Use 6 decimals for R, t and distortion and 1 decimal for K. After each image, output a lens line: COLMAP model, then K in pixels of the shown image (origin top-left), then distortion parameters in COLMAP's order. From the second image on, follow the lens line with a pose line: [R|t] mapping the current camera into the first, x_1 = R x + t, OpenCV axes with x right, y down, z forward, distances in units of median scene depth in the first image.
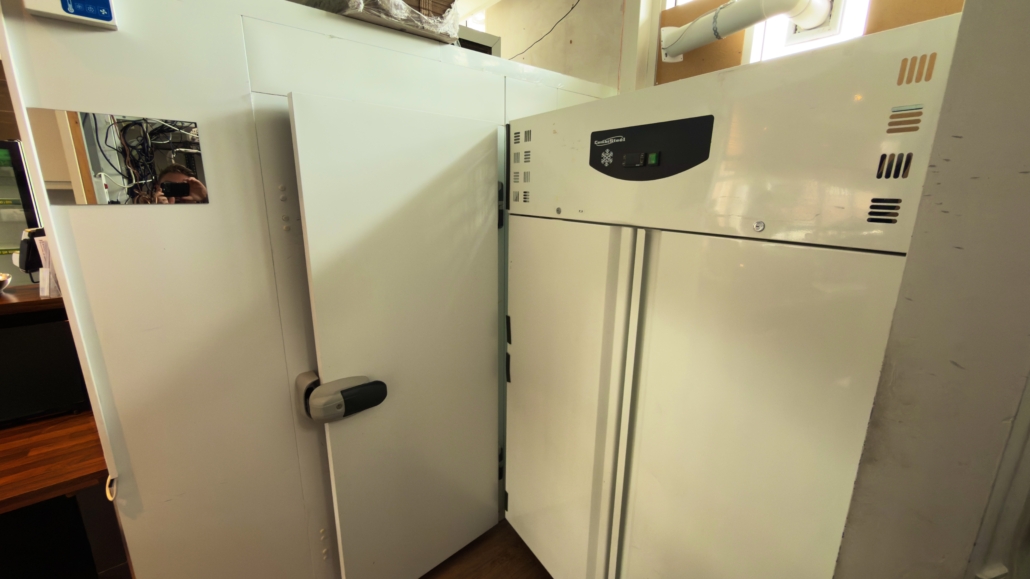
lens RADIAL K [[409.4, 0, 517.2], [0, 409.4, 291.1], [0, 0, 1]] dist [-0.001758, -0.000481]
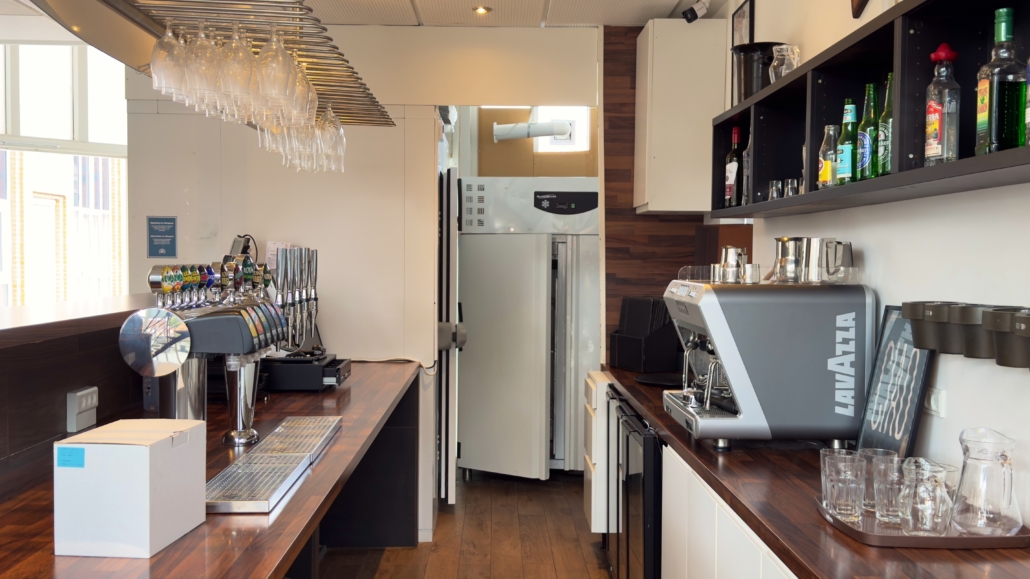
lens RADIAL K [[1020.2, 0, 512.7], [0, 1020.2, 288.0], [0, 0, 1]] dist [0.070111, 0.000000]
pose [[0.630061, -0.029936, 0.775969, -3.897462], [0.183895, 0.976585, -0.111641, 0.639470], [-0.754458, 0.213038, 0.620813, -2.003014]]
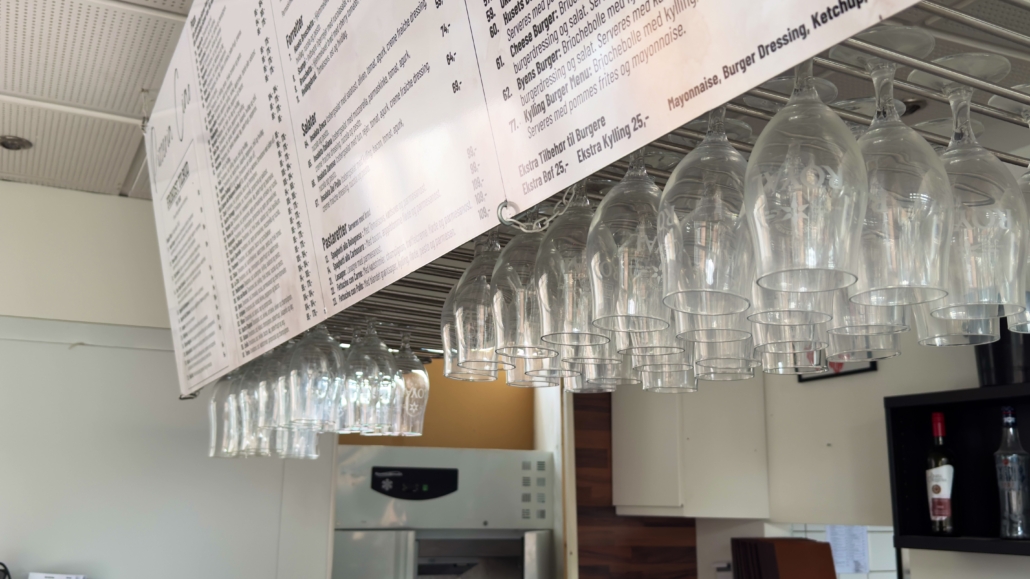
lens RADIAL K [[1020.2, 0, 513.5], [0, 1020.2, 289.8], [0, 0, 1]] dist [0.070111, 0.000000]
pose [[0.238258, 0.190989, 0.952238, -3.306994], [0.224134, 0.943193, -0.245255, 0.023901], [-0.944985, 0.271863, 0.181916, -0.307689]]
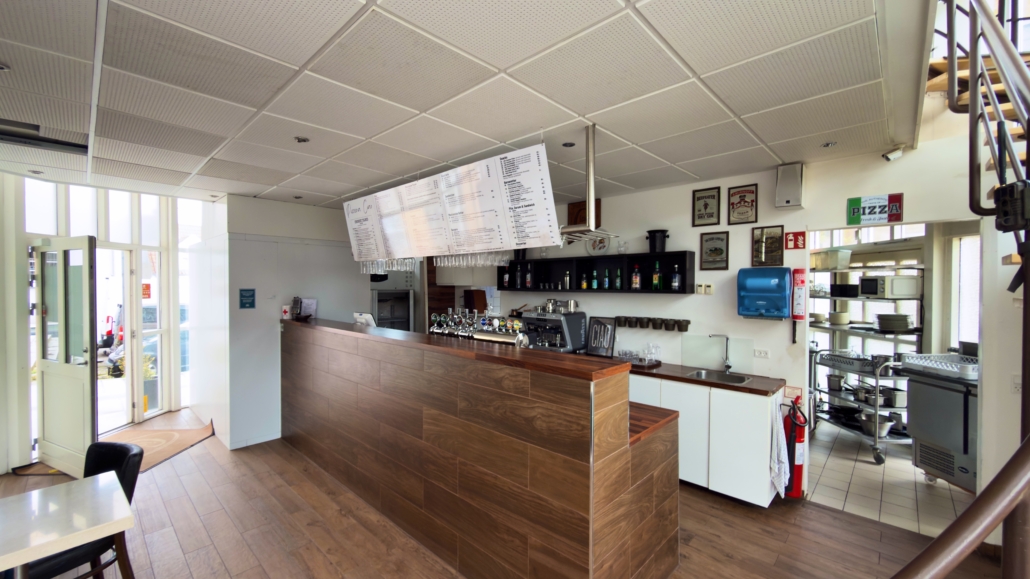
lens RADIAL K [[409.4, 0, 508.8], [0, 409.4, 288.4], [0, 0, 1]] dist [-0.001758, -0.000481]
pose [[-0.121044, -0.023800, 0.992362, -5.267327], [0.233196, 0.971053, 0.051733, -0.036169], [-0.964867, 0.237677, -0.111990, -0.154935]]
